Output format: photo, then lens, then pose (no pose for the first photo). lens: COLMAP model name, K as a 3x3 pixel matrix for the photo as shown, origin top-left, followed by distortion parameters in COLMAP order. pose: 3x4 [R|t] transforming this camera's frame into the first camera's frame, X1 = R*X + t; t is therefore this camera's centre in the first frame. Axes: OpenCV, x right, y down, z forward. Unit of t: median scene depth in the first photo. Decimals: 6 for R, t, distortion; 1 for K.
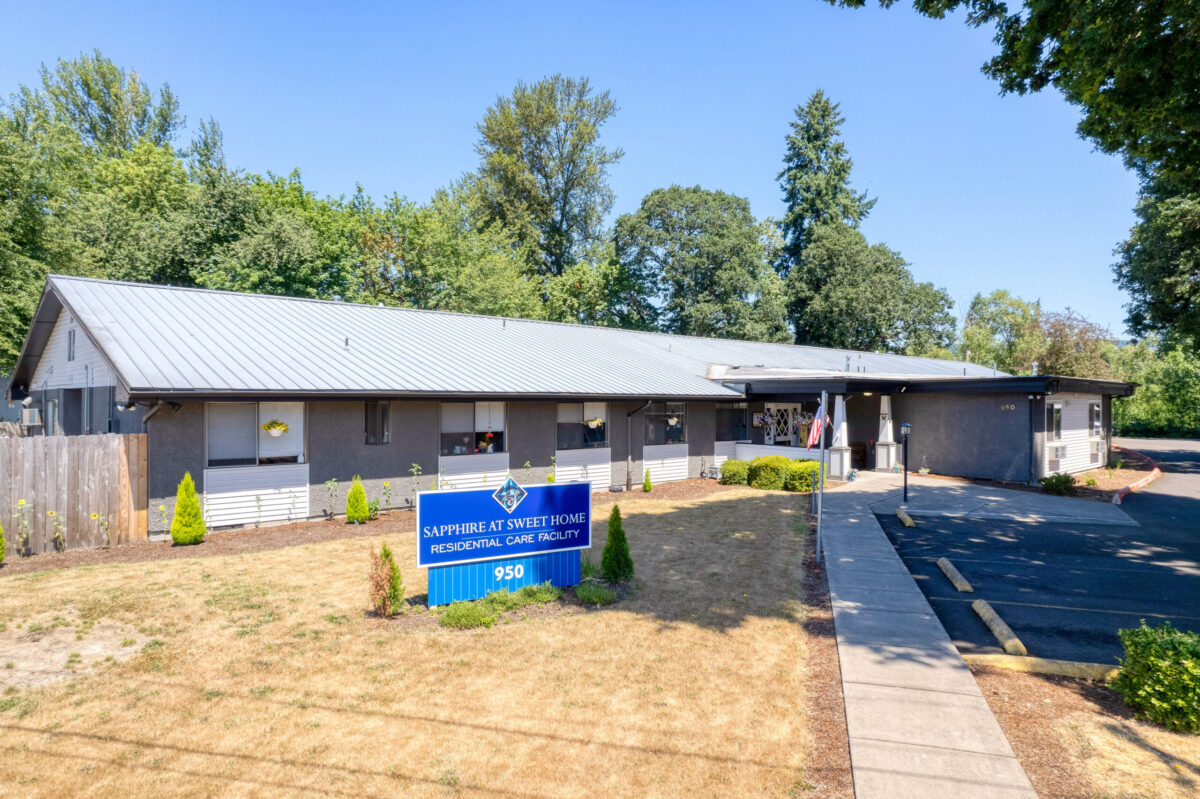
lens RADIAL K [[769.5, 0, 606.5], [0, 769.5, 399.4], [0, 0, 1]] dist [-0.033060, 0.001261]
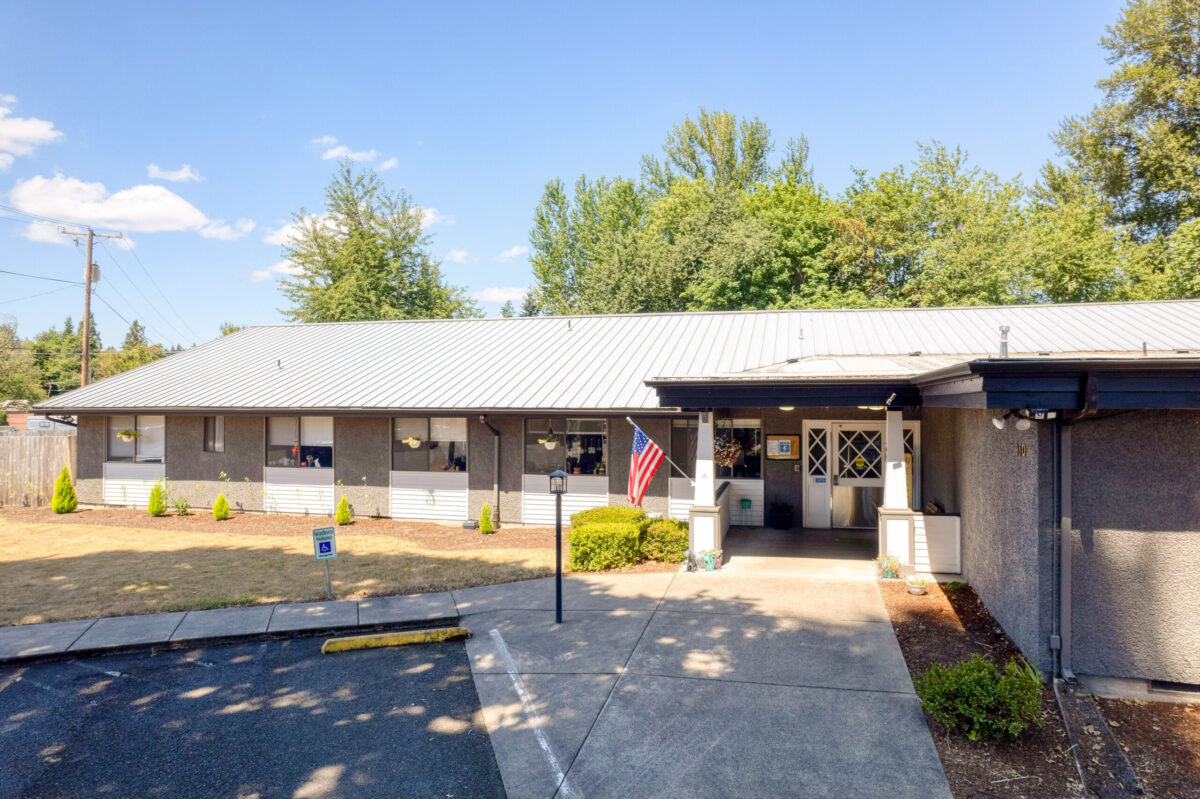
lens RADIAL K [[772.0, 0, 603.4], [0, 772.0, 394.8], [0, 0, 1]] dist [-0.079787, 0.080830]
pose [[0.535131, -0.007045, -0.844740, 0.250924], [0.005966, 0.999972, -0.004560, -0.005035], [0.844748, -0.002599, 0.535158, 0.222385]]
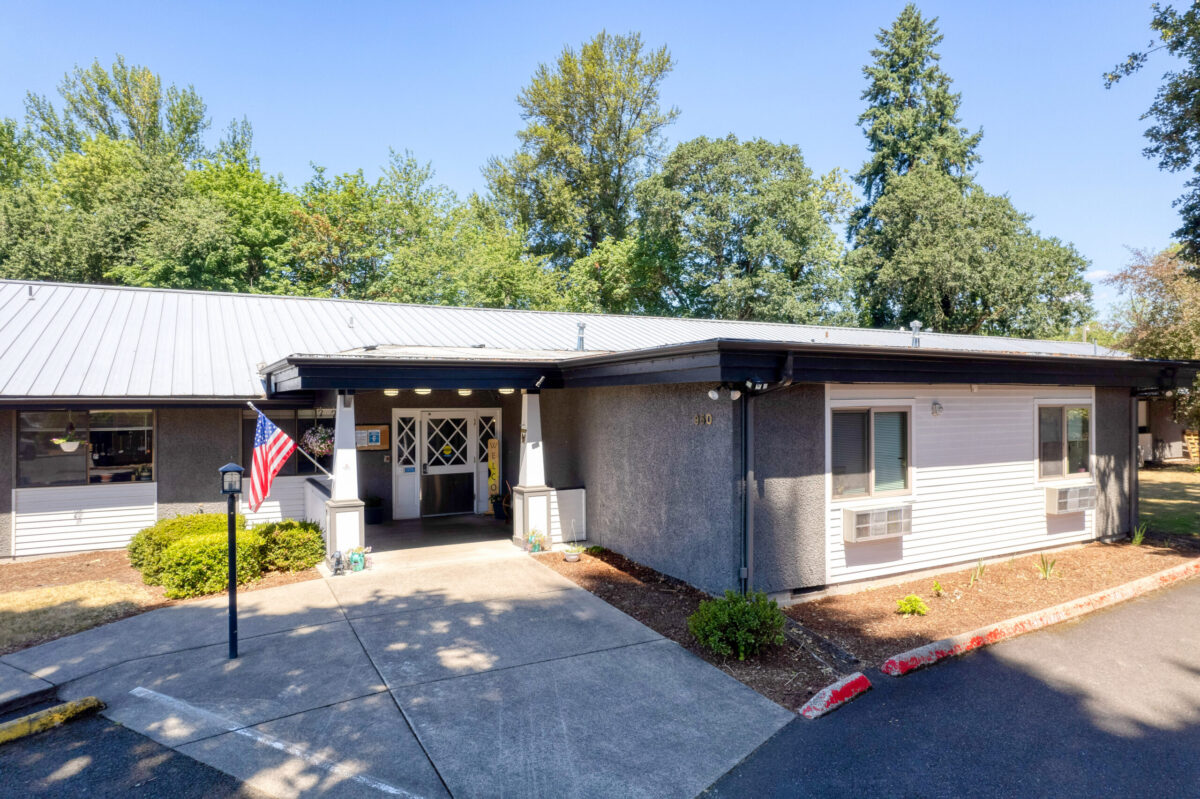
lens RADIAL K [[772.0, 0, 603.4], [0, 772.0, 394.8], [0, 0, 1]] dist [-0.079787, 0.080830]
pose [[0.966079, -0.009495, -0.258071, 0.202728], [0.007917, 0.999943, -0.007153, 0.000052], [0.258124, 0.004867, 0.966100, 0.197070]]
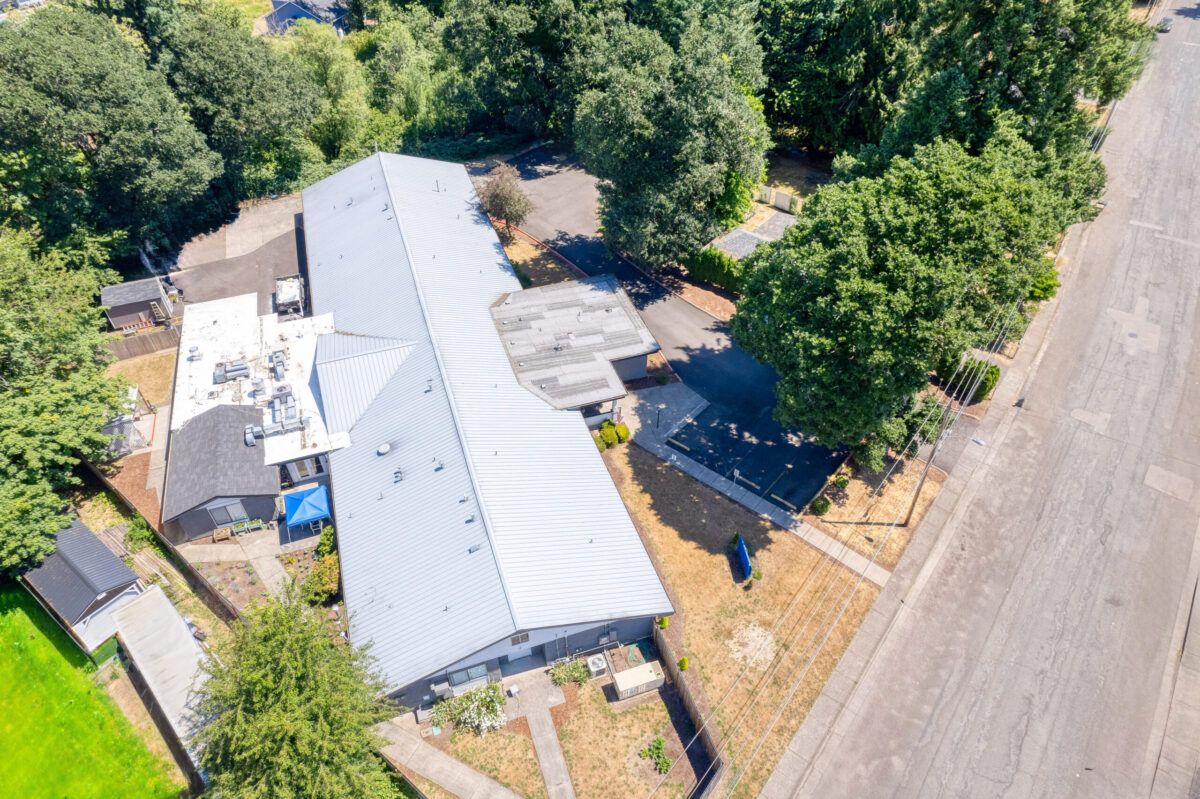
lens RADIAL K [[772.0, 0, 603.4], [0, 772.0, 394.8], [0, 0, 1]] dist [-0.079787, 0.080830]
pose [[0.416882, -0.614315, 0.669946, -0.457151], [0.003084, 0.737997, 0.674796, -0.561678], [-0.908955, -0.279244, 0.309552, 0.098588]]
